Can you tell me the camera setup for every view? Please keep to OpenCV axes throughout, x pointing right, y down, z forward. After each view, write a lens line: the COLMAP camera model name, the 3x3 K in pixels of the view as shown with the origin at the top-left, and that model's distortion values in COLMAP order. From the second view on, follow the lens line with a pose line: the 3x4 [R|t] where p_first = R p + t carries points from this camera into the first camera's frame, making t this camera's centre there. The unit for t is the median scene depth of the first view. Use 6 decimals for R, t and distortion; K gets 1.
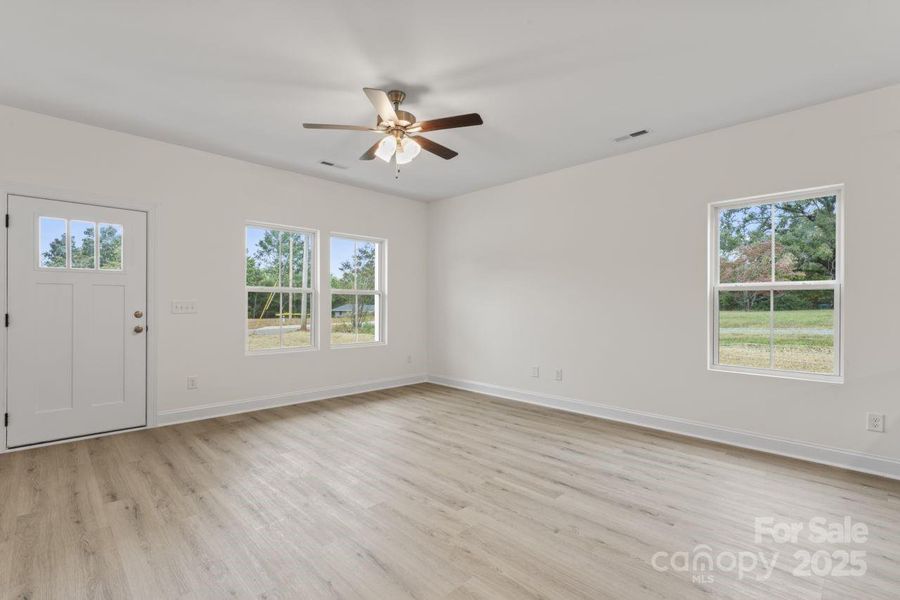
lens RADIAL K [[416.4, 0, 459.2], [0, 416.4, 302.0], [0, 0, 1]] dist [0.001844, 0.000158]
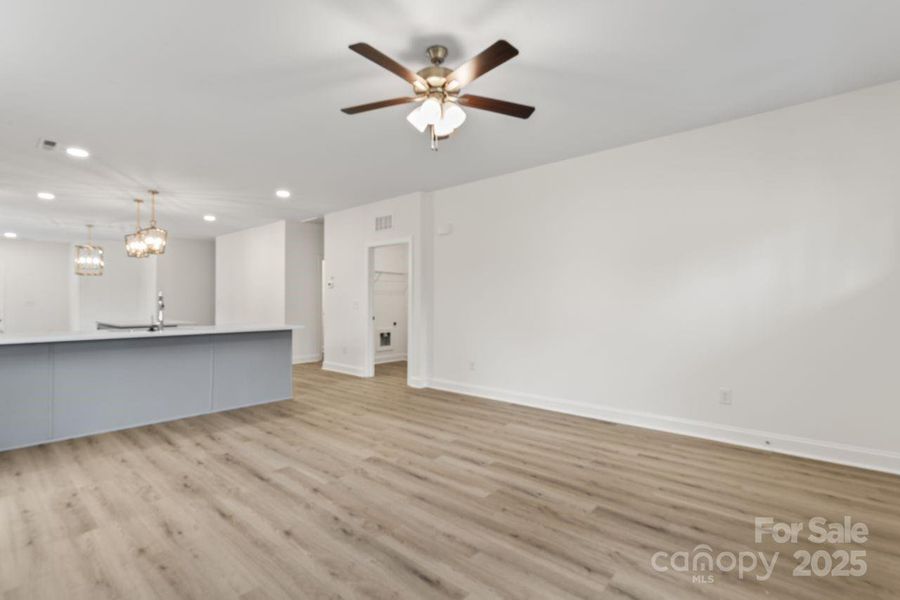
lens RADIAL K [[416.4, 0, 459.2], [0, 416.4, 302.0], [0, 0, 1]] dist [0.001844, 0.000158]
pose [[-0.997317, -0.005967, -0.072954, -0.136663], [-0.005531, 0.999966, -0.006186, 0.007874], [0.072989, -0.005766, -0.997316, 1.831526]]
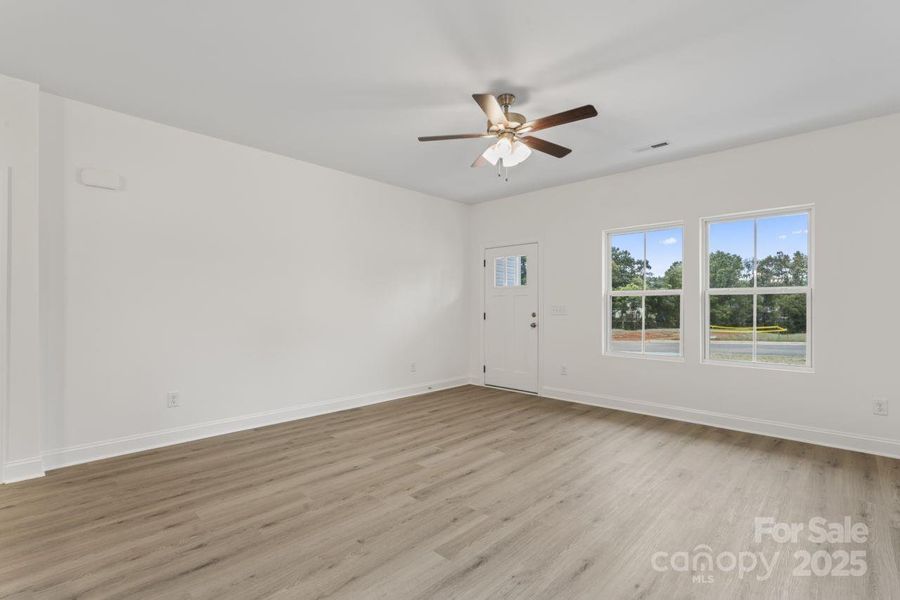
lens RADIAL K [[420.0, 0, 435.3], [0, 420.0, 305.7], [0, 0, 1]] dist [0.000168, 0.000085]
pose [[0.003098, -0.006602, -0.999973, 0.850428], [0.001939, 0.999976, -0.006596, 0.009766], [0.999993, -0.001919, 0.003111, 0.826350]]
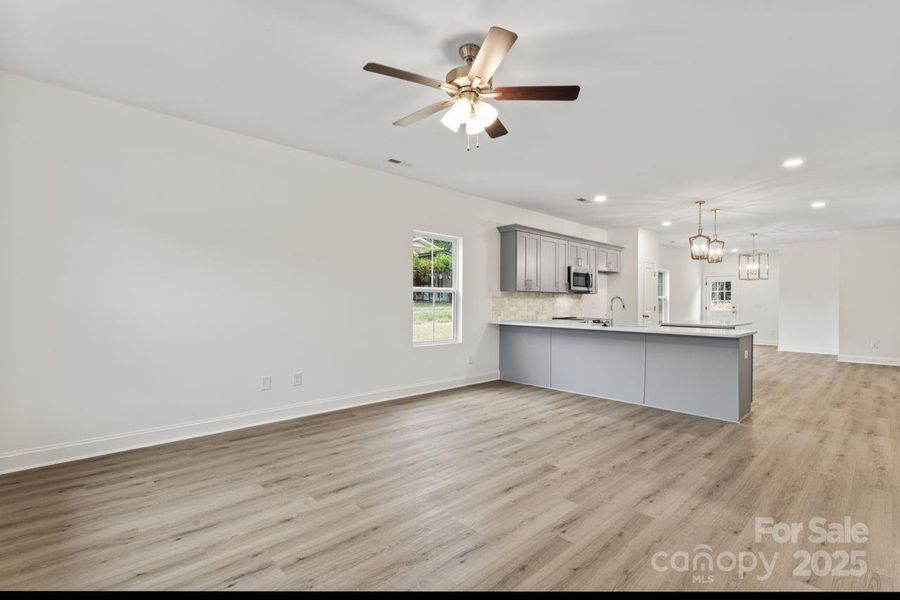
lens RADIAL K [[409.5, 0, 437.4], [0, 409.5, 309.0], [0, 0, 1]] dist [0.000179, -0.000117]
pose [[0.048759, -0.018671, 0.998636, -0.957014], [-0.012237, 0.999739, 0.019289, 0.004330], [-0.998736, -0.013161, 0.048517, 1.018658]]
